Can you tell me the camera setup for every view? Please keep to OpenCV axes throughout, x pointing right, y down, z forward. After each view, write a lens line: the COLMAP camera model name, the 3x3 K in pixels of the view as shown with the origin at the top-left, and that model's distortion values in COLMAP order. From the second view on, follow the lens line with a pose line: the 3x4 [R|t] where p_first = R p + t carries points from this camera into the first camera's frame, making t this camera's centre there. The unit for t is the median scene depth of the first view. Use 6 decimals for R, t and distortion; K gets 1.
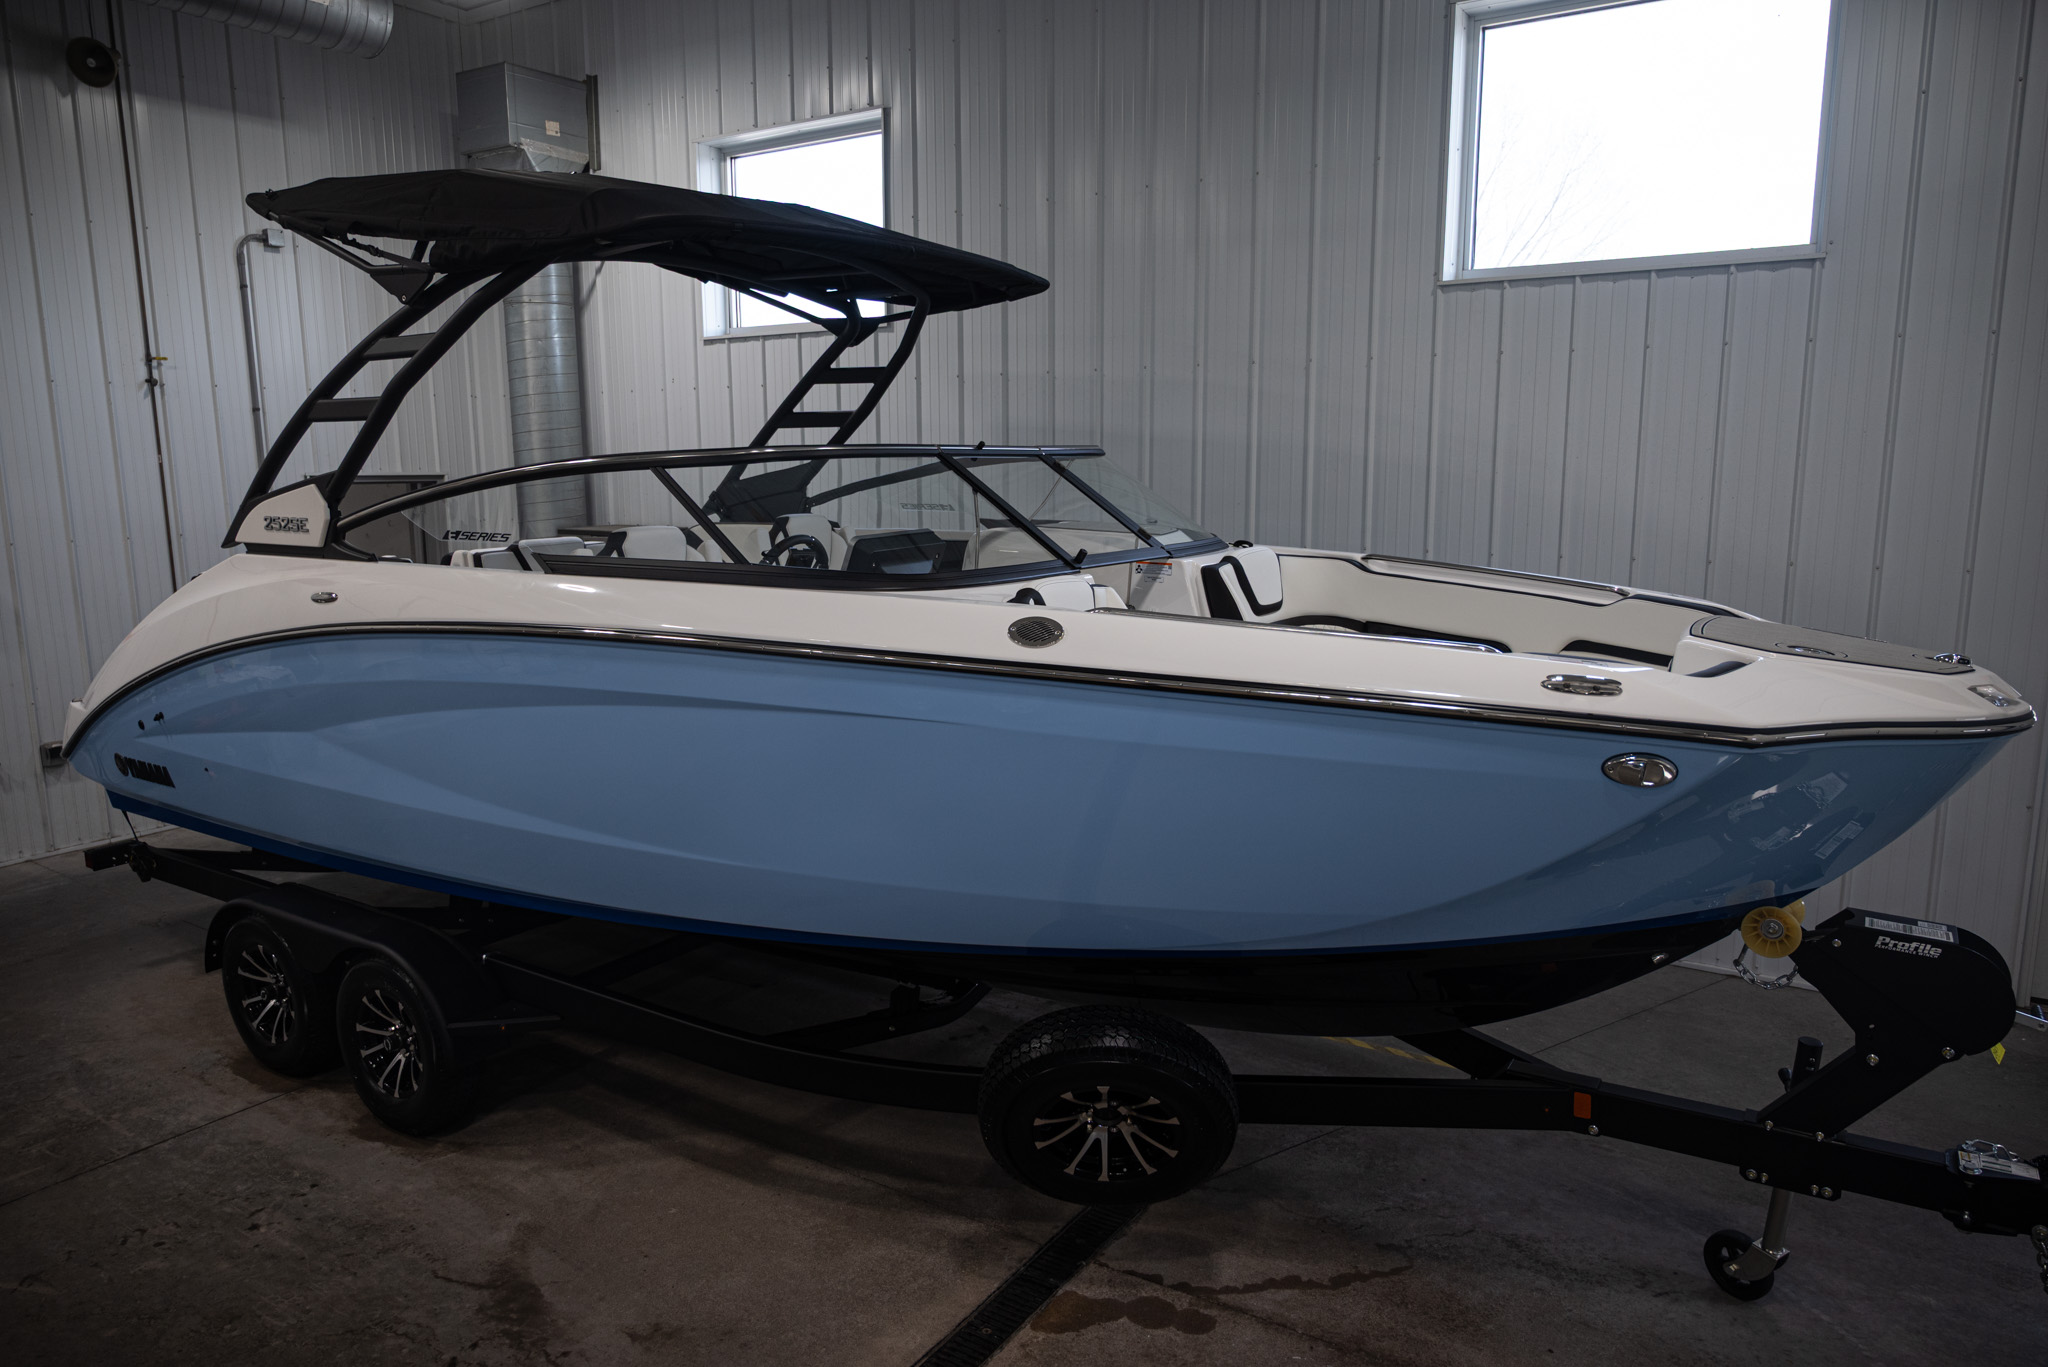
lens RADIAL K [[1360.5, 0, 1018.0], [0, 1360.5, 687.1], [0, 0, 1]] dist [-0.011109, 0.005390]
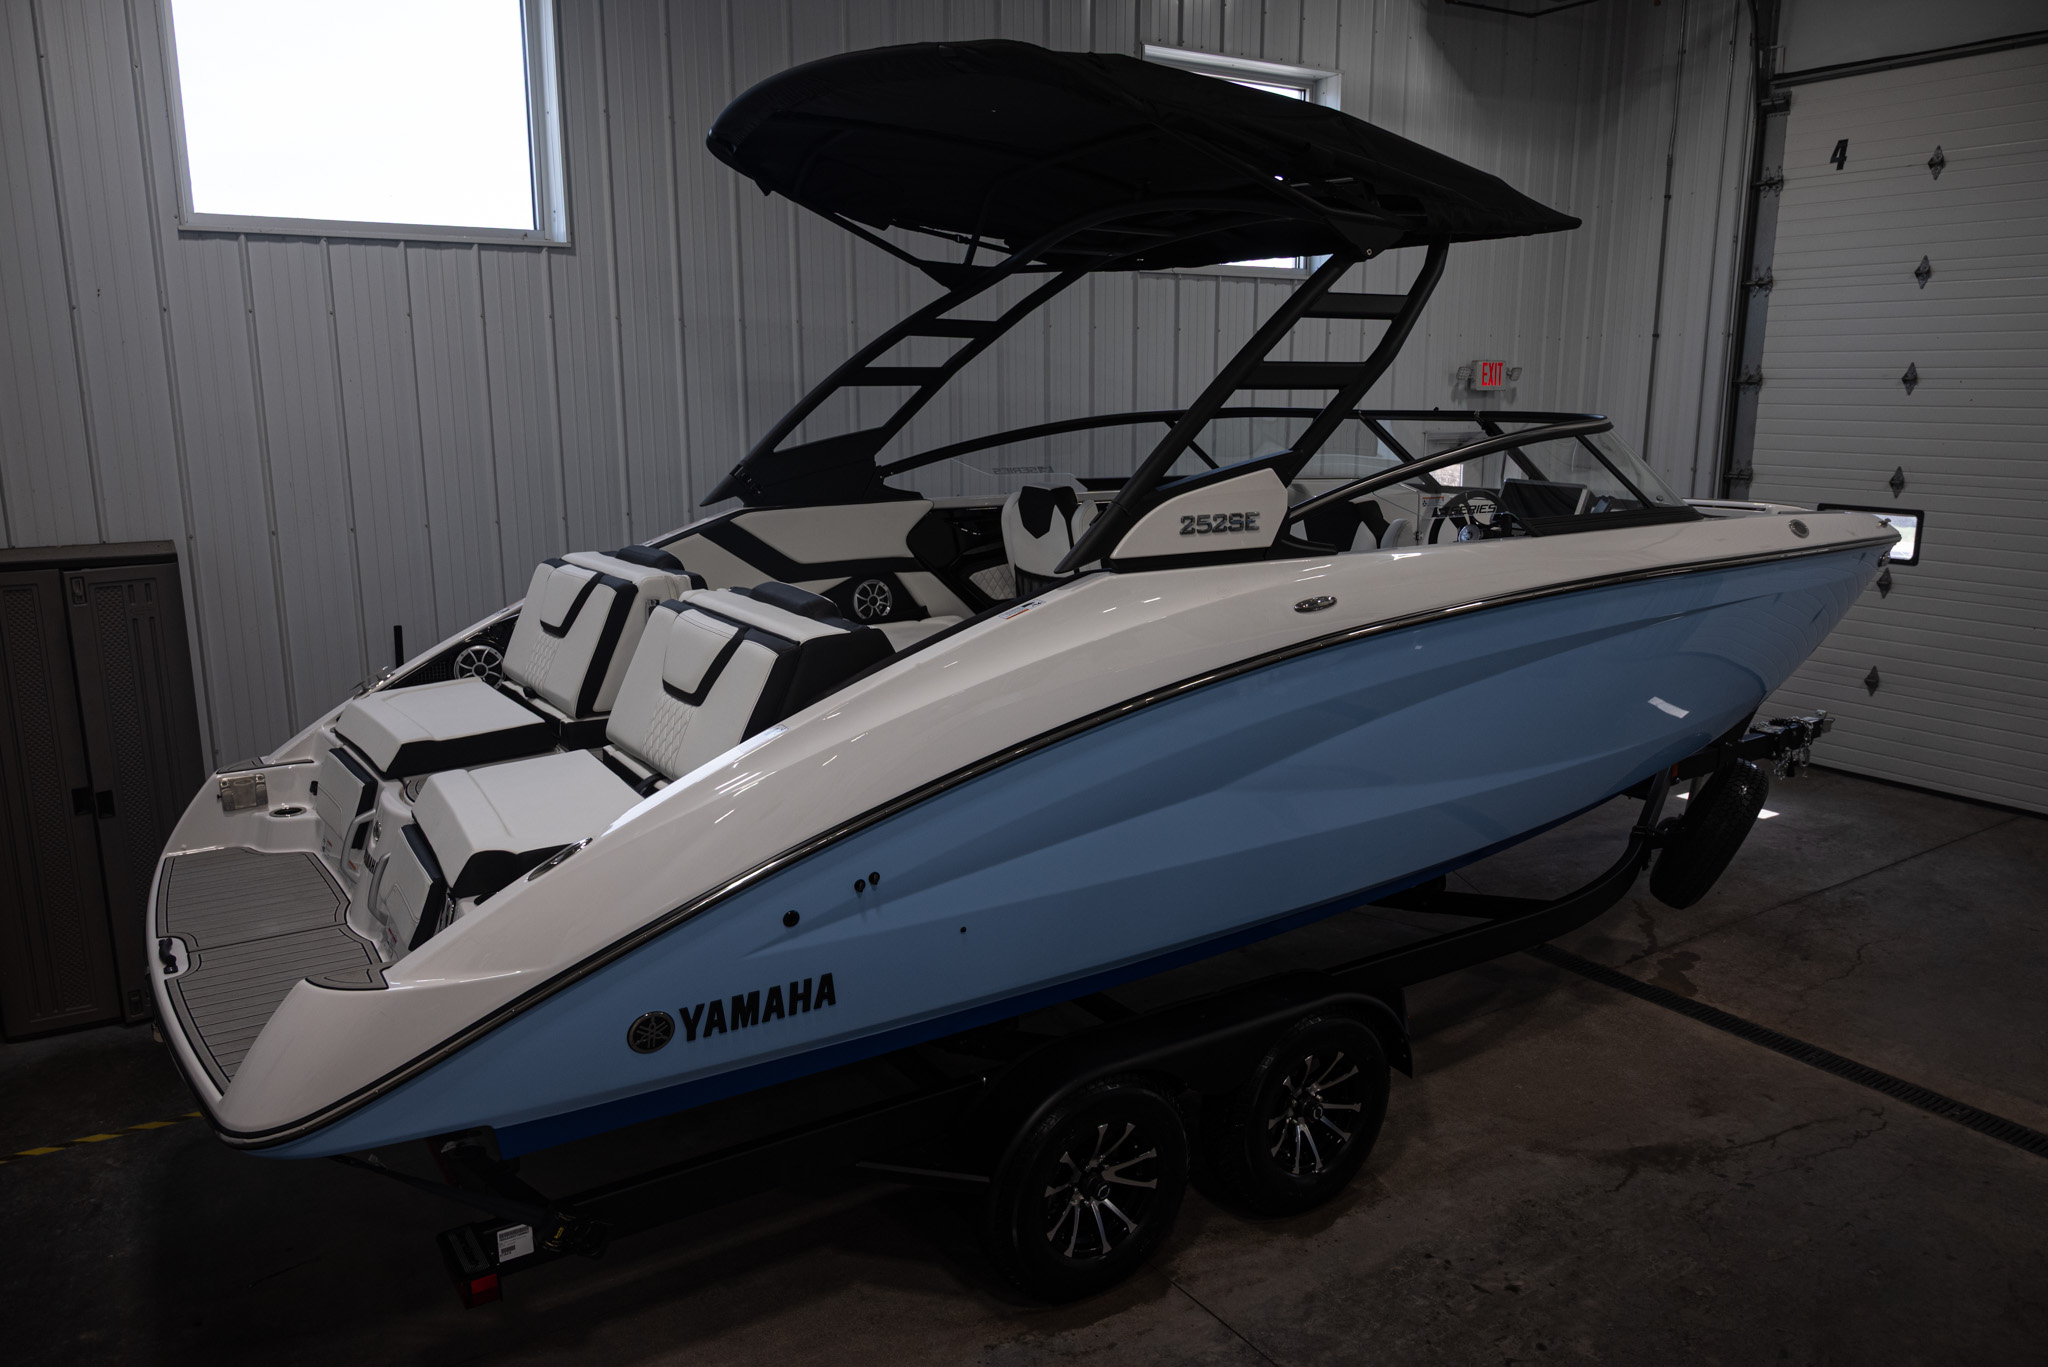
lens RADIAL K [[1479.8, 0, 1009.9], [0, 1479.8, 689.5], [0, 0, 1]] dist [-0.005589, 0.002488]
pose [[0.396629, -0.183494, 0.899453, -1.409104], [0.156650, 0.978976, 0.130639, -0.162237], [-0.904514, 0.089084, 0.417035, 0.798856]]
